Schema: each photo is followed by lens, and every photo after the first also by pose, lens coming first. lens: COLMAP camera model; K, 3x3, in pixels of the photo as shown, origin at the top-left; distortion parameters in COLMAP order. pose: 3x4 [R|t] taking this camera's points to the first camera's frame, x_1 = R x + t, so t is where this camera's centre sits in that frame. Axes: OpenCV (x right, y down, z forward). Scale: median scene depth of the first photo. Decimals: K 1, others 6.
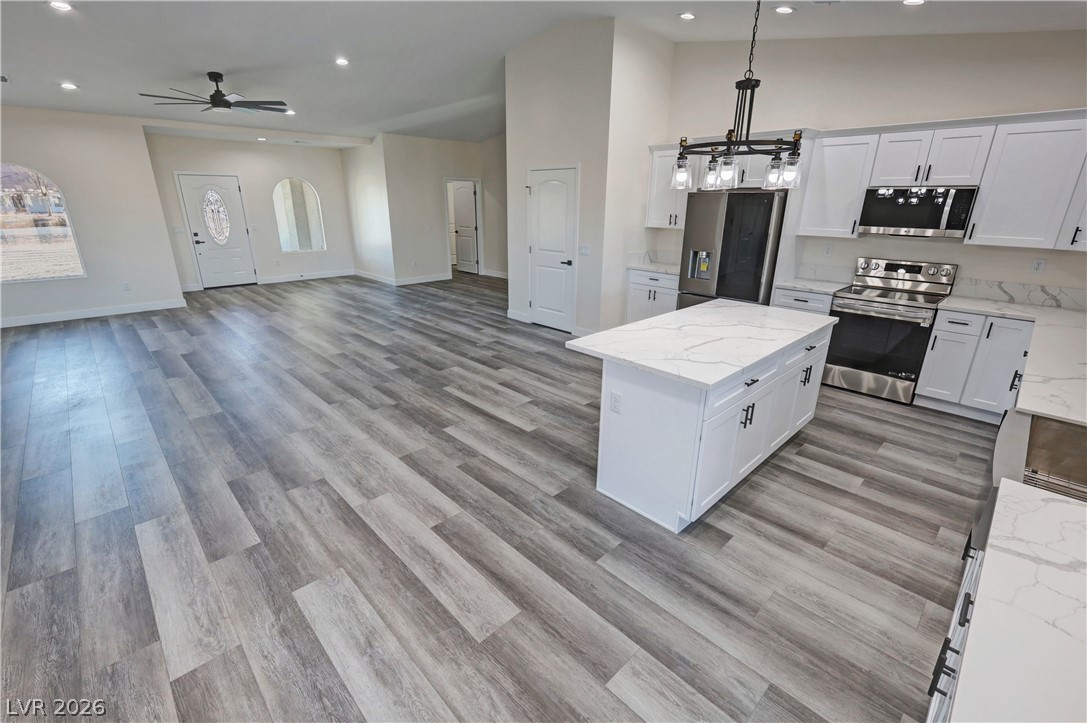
lens RADIAL K [[476.6, 0, 546.1], [0, 476.6, 358.2], [0, 0, 1]] dist [0.004919, -0.000060]
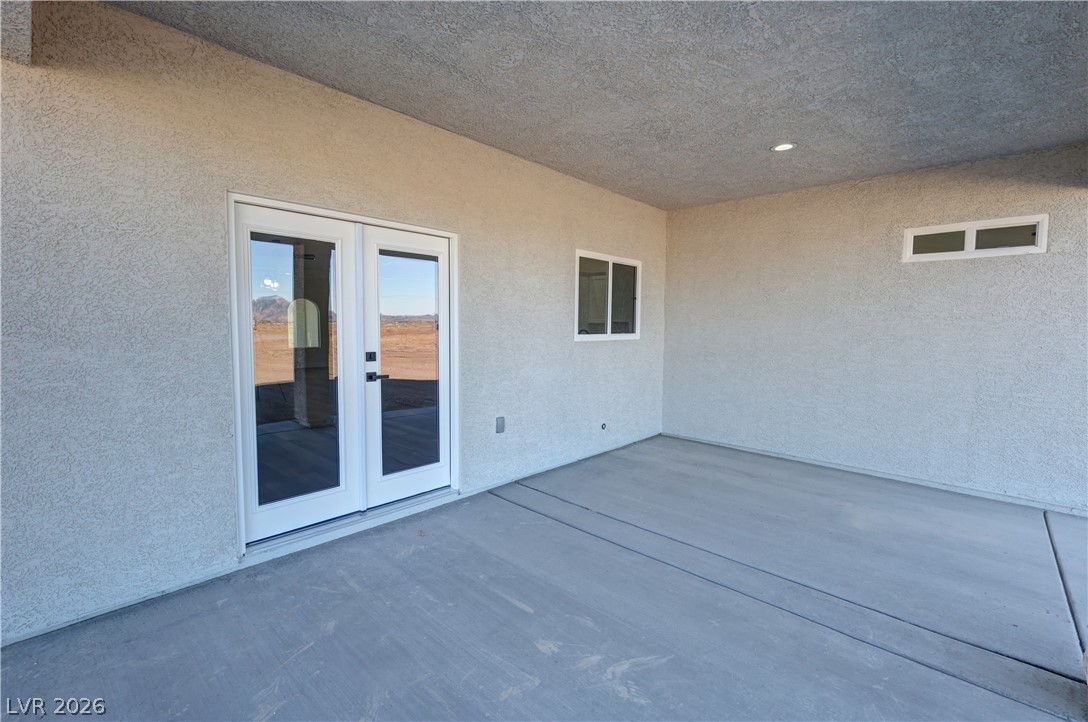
lens RADIAL K [[473.5, 0, 547.5], [0, 473.5, 357.0], [0, 0, 1]] dist [0.003004, -0.000120]
pose [[0.998550, 0.001488, 0.053806, -0.817435], [0.012132, 0.967675, -0.251910, -0.215473], [-0.052441, 0.252197, 0.966254, 0.837460]]
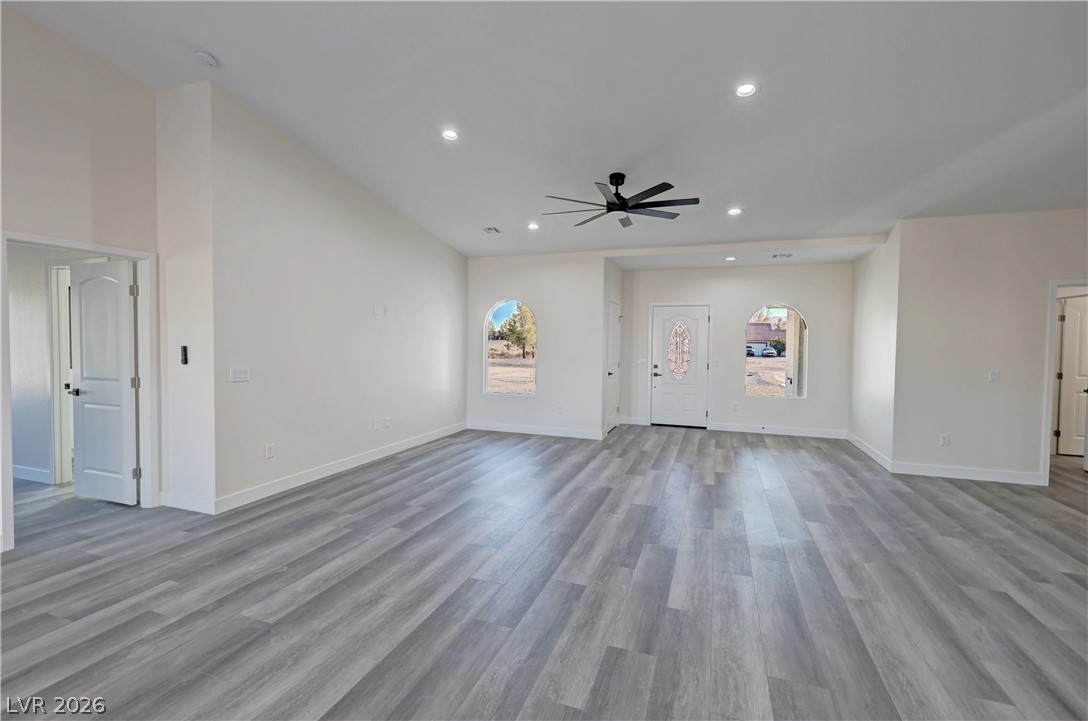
lens RADIAL K [[477.0, 0, 546.6], [0, 477.0, 357.2], [0, 0, 1]] dist [0.004919, -0.000060]
pose [[0.438841, 0.027607, -0.898141, 0.005327], [-0.292836, 0.949354, -0.113902, -0.144651], [0.849509, 0.312993, 0.424700, 0.562450]]
